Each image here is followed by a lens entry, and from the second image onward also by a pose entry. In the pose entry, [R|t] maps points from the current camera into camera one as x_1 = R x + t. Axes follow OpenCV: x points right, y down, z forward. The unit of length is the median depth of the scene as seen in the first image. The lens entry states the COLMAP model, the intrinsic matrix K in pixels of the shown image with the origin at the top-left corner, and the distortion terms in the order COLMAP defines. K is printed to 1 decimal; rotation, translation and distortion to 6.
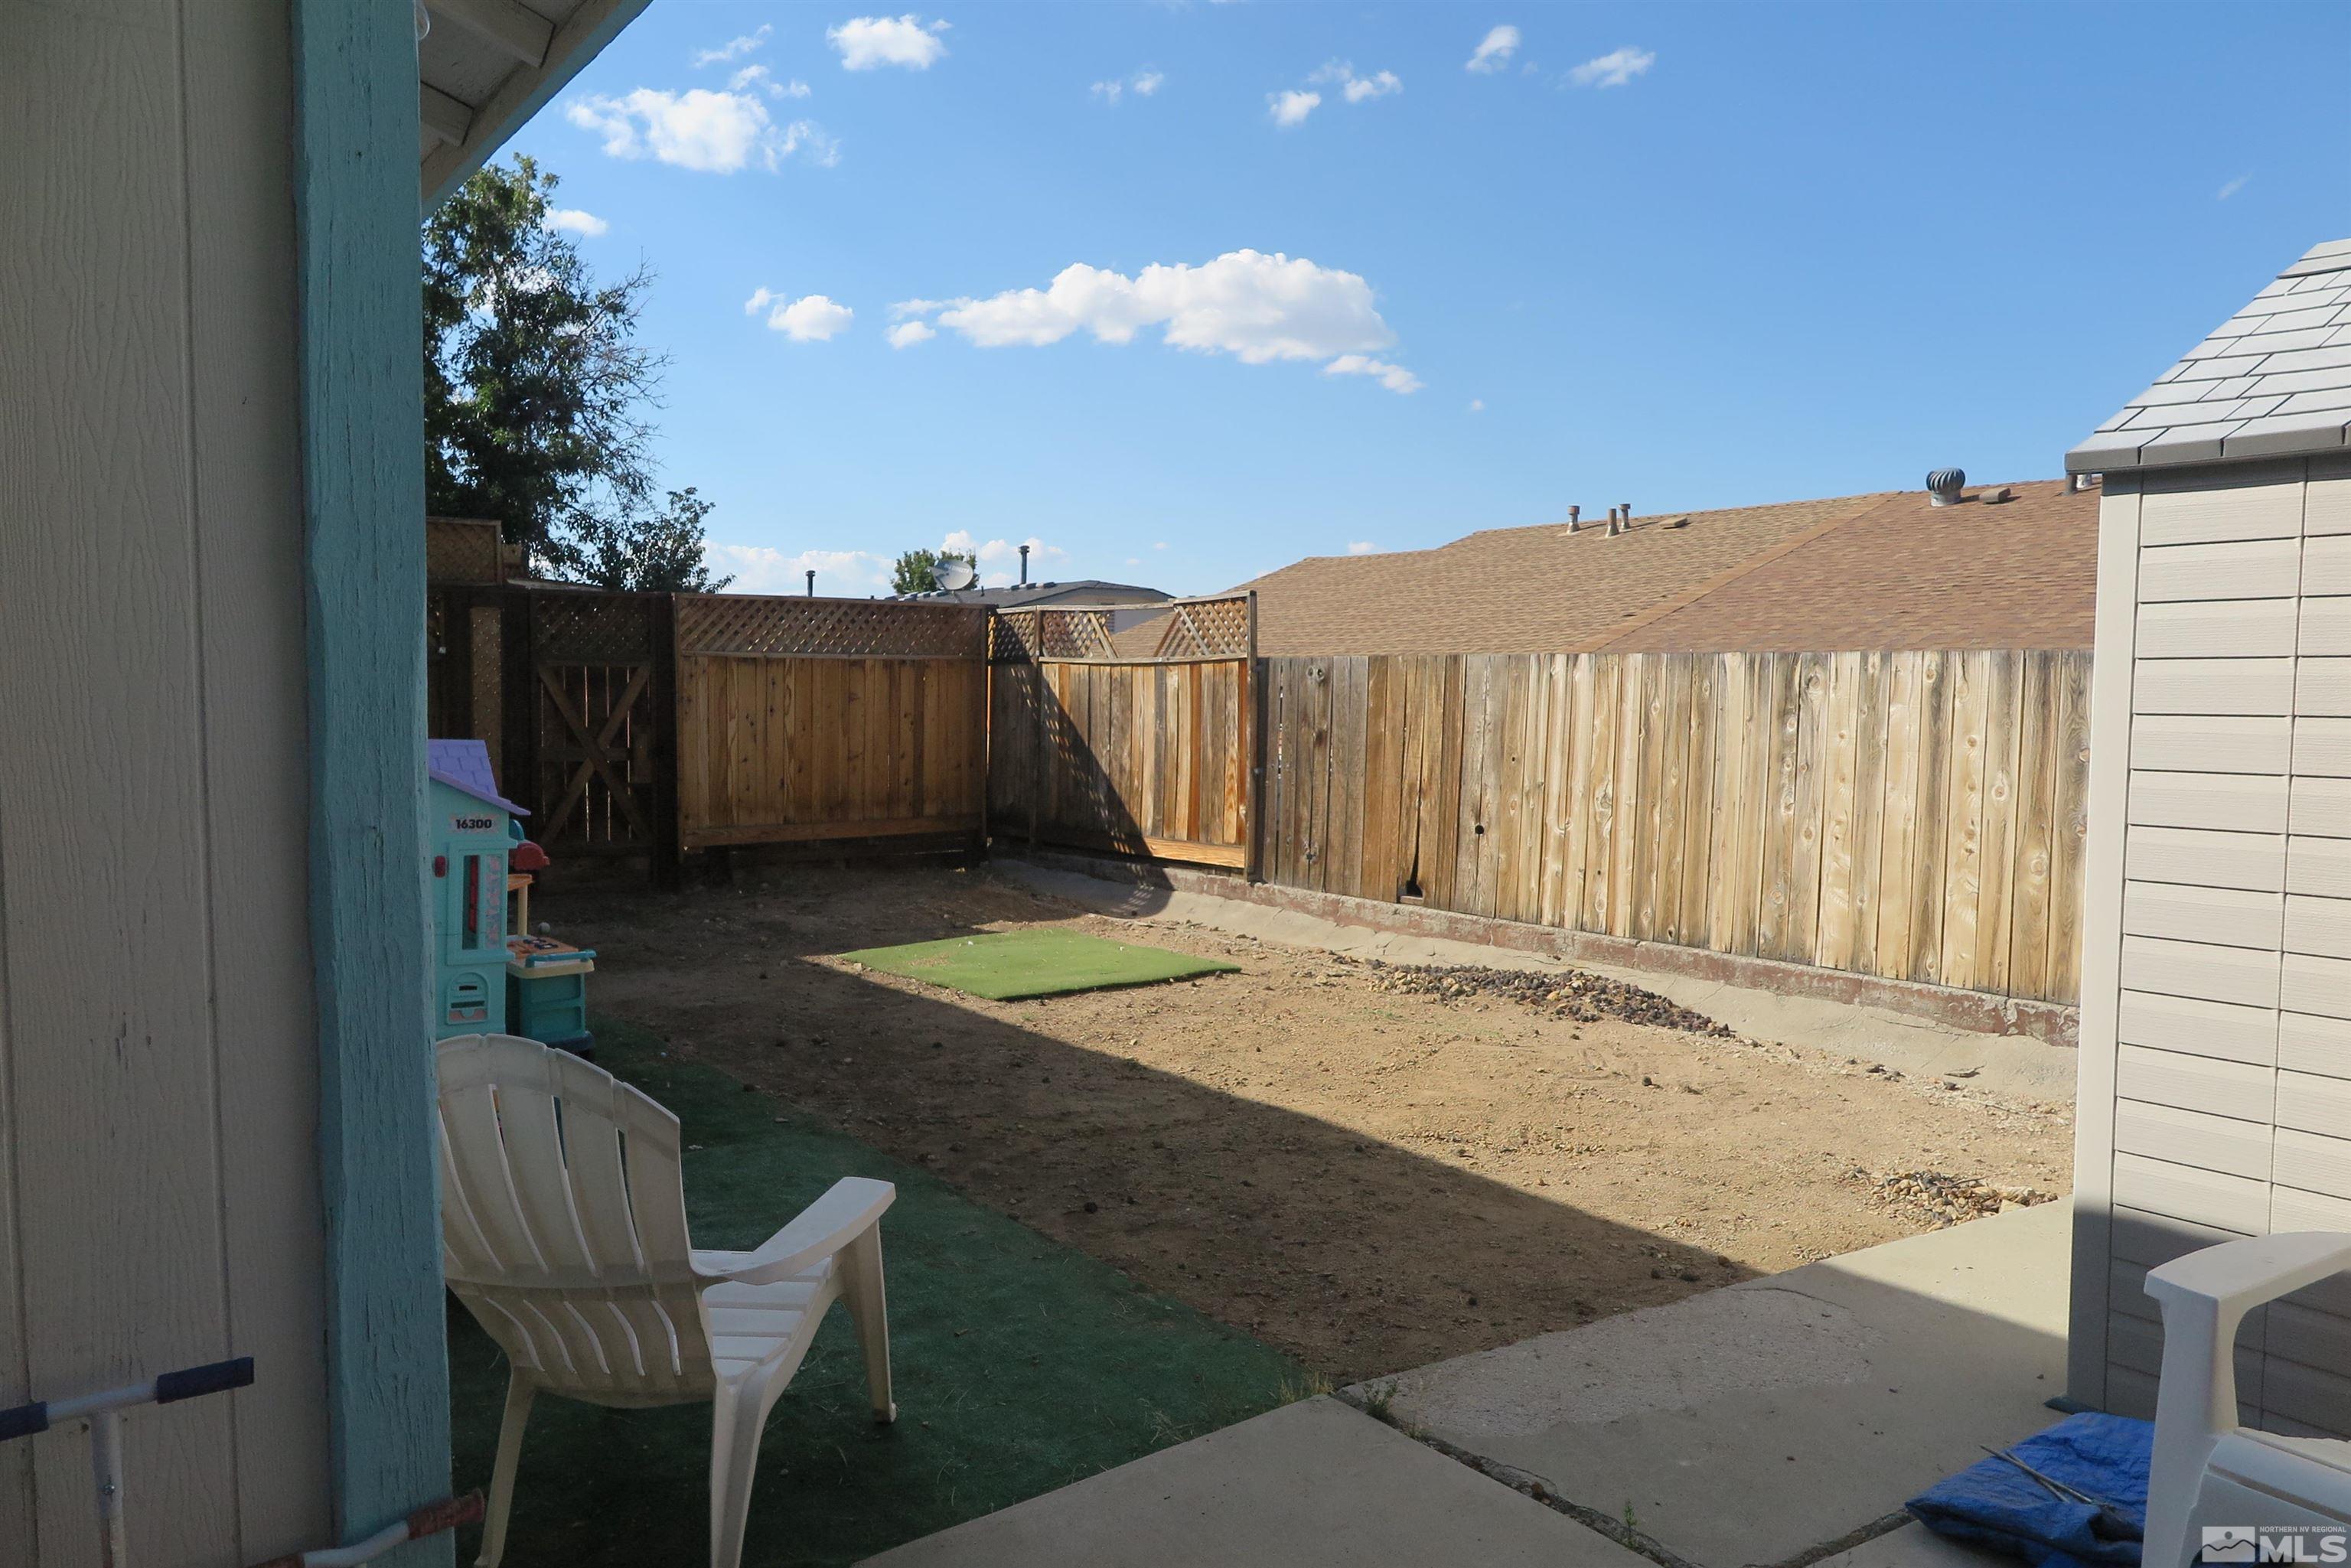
lens RADIAL K [[1595.8, 0, 1180.3], [0, 1595.8, 784.3], [0, 0, 1]] dist [-0.002013, 0.000799]
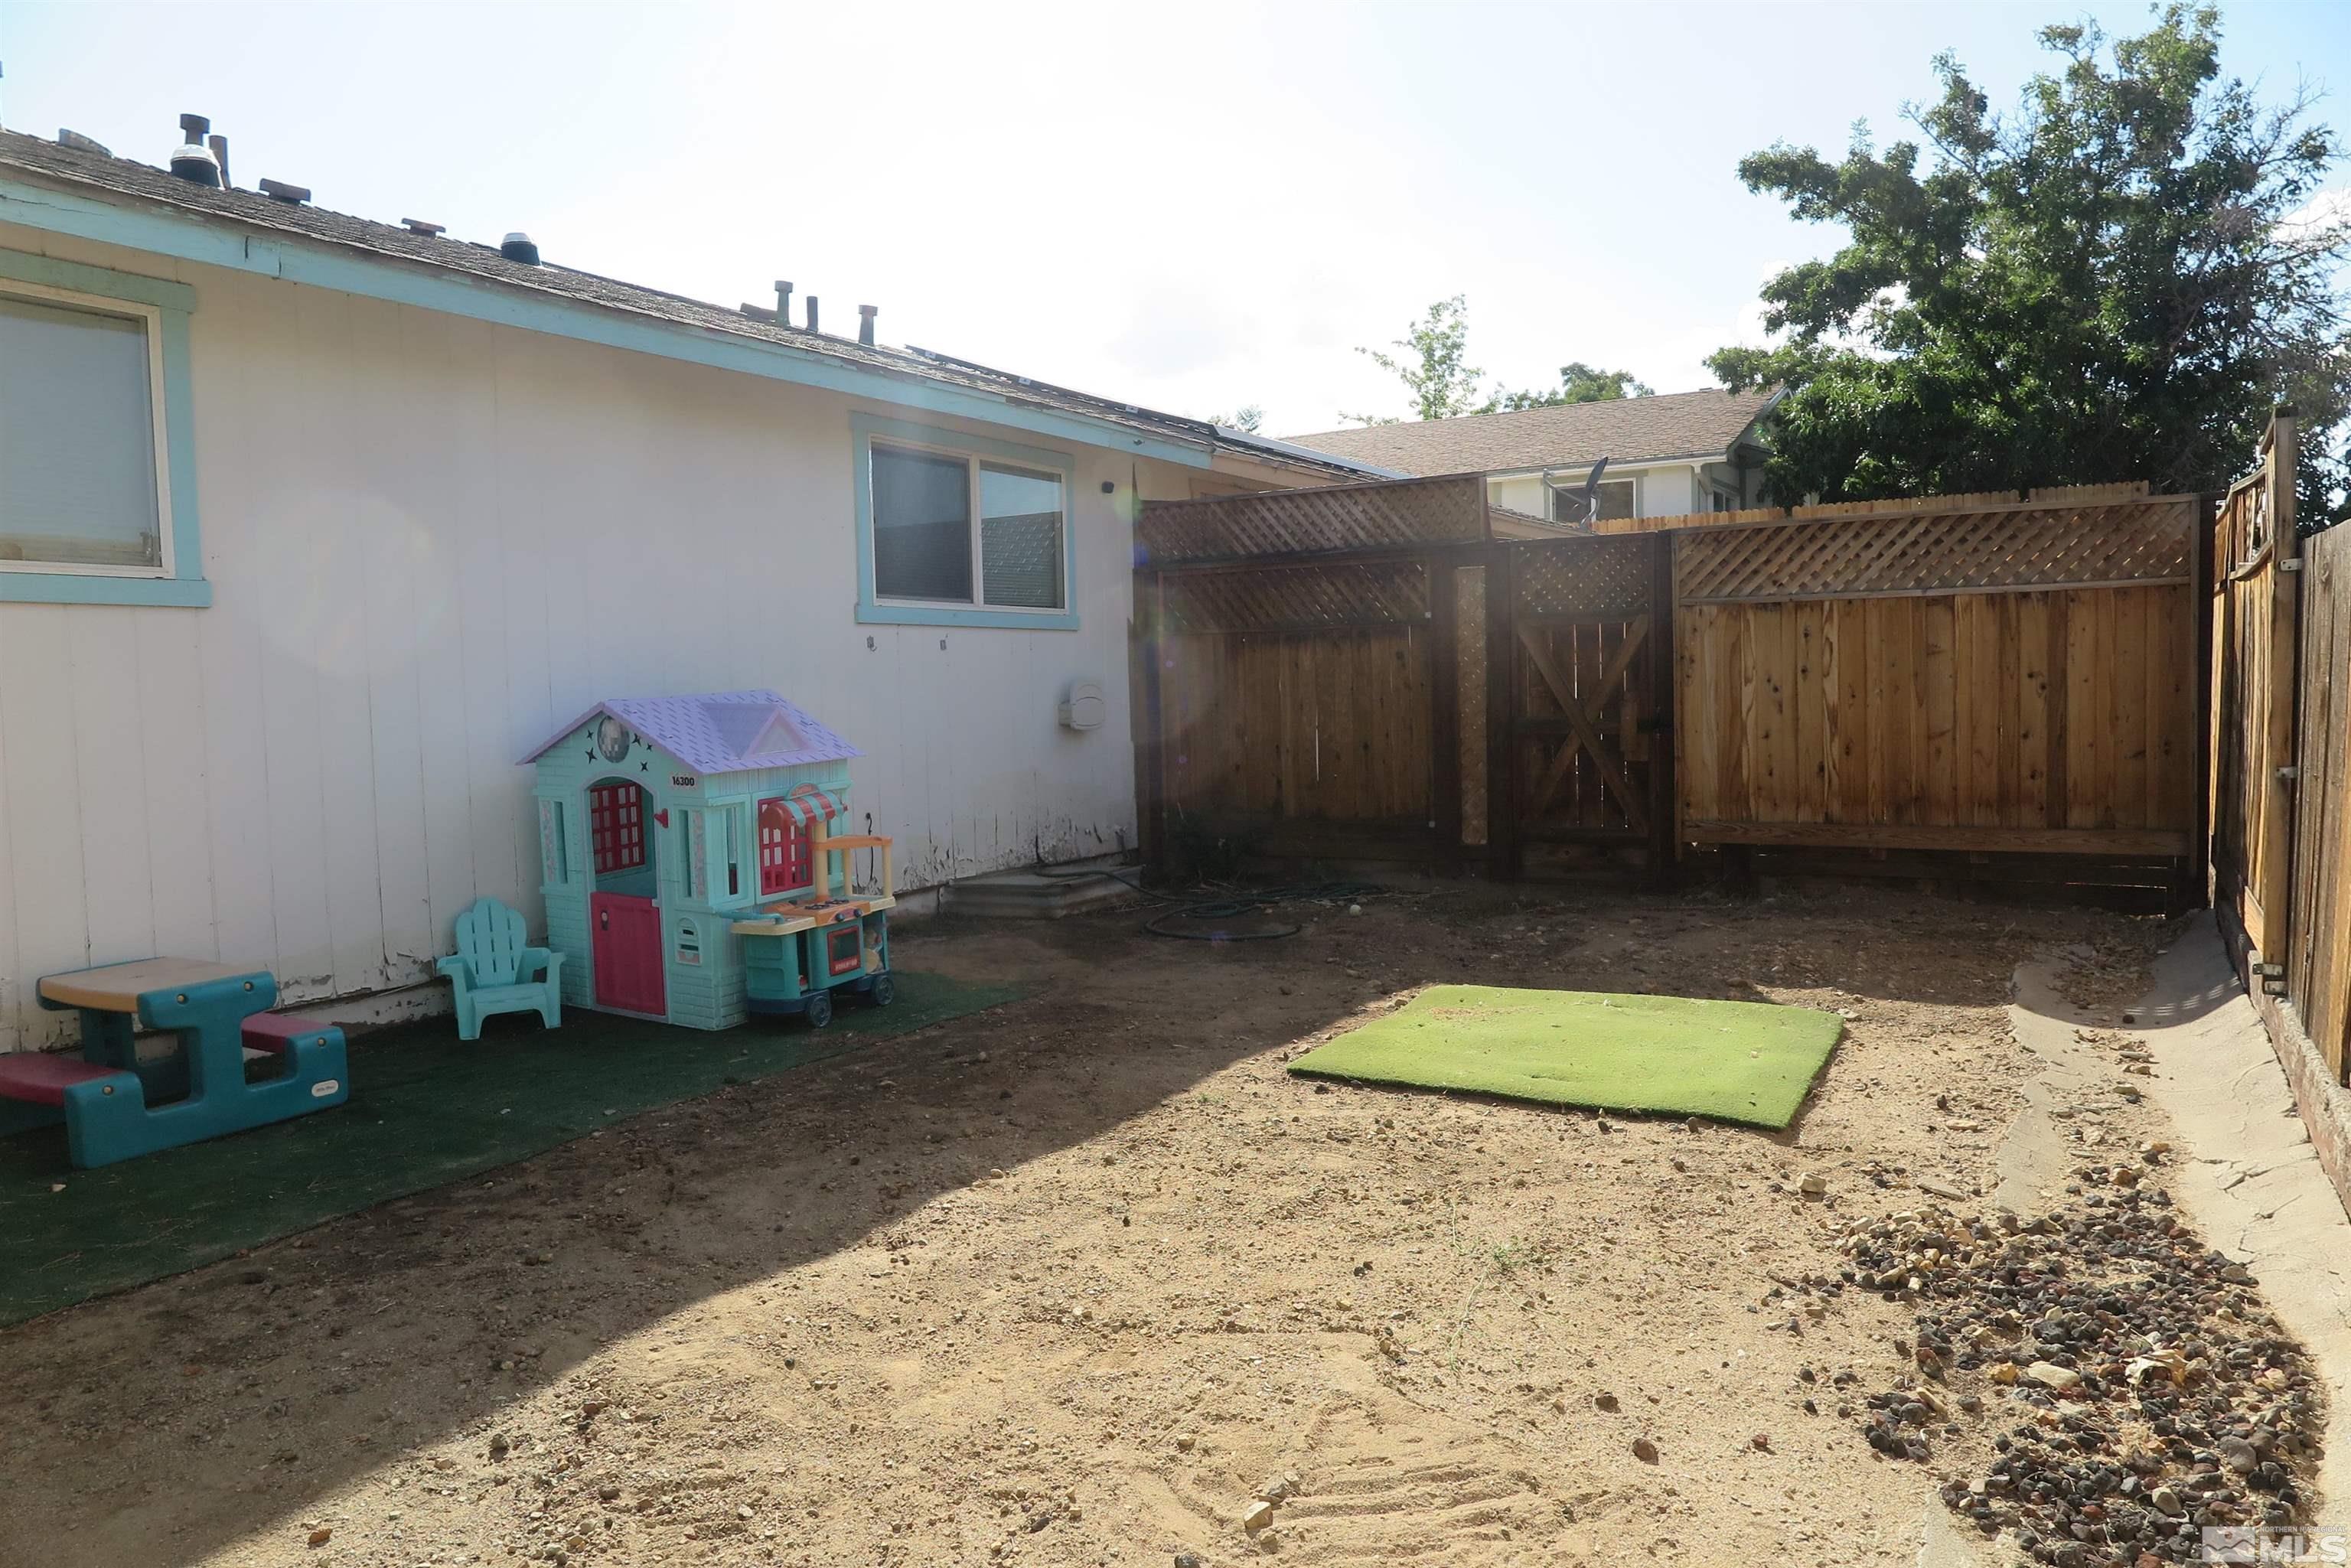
lens RADIAL K [[1615.7, 0, 1229.7], [0, 1615.7, 792.3], [0, 0, 1]] dist [-0.023149, 0.001432]
pose [[0.375066, 0.049829, -0.925658, 0.349220], [-0.032281, 0.998651, 0.040679, -0.011356], [0.926436, 0.014624, 0.376169, 0.463848]]
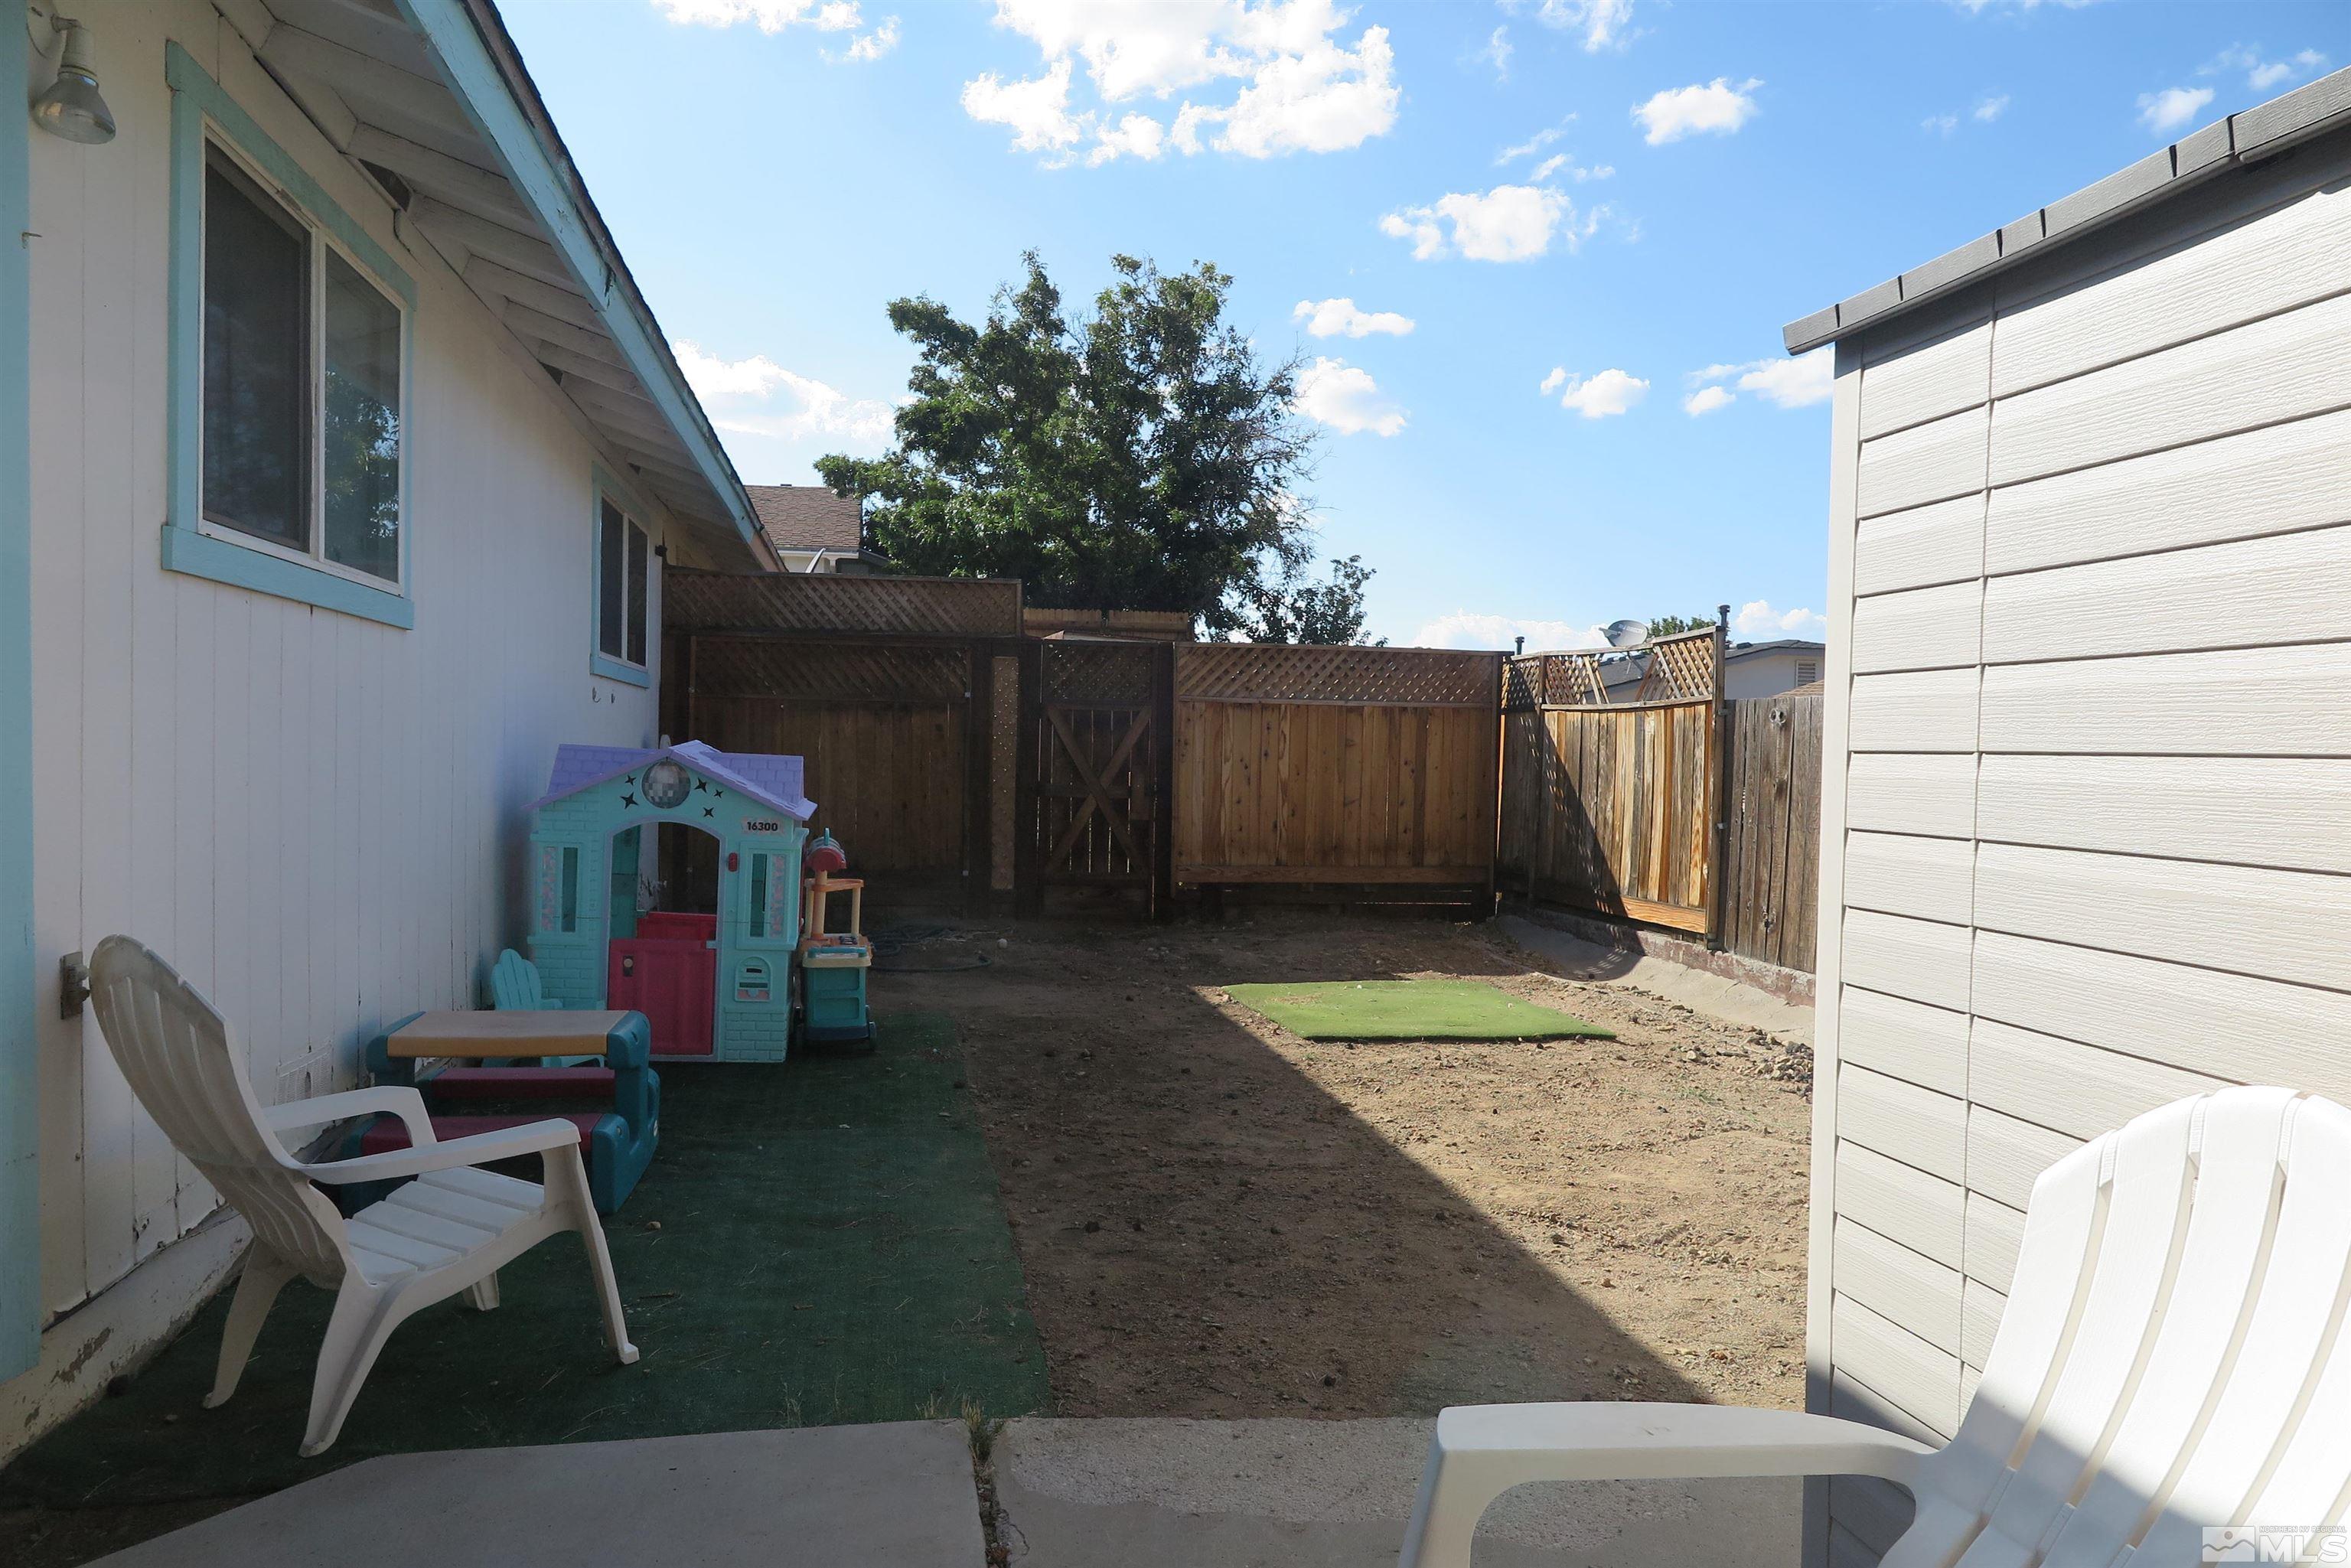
lens RADIAL K [[1599.4, 0, 1199.9], [0, 1599.4, 779.2], [0, 0, 1]] dist [-0.000423, 0.000928]
pose [[0.891240, 0.020467, -0.453070, 0.175061], [-0.042600, 0.998342, -0.038701, 0.011477], [0.451527, 0.053793, 0.890634, 0.060107]]
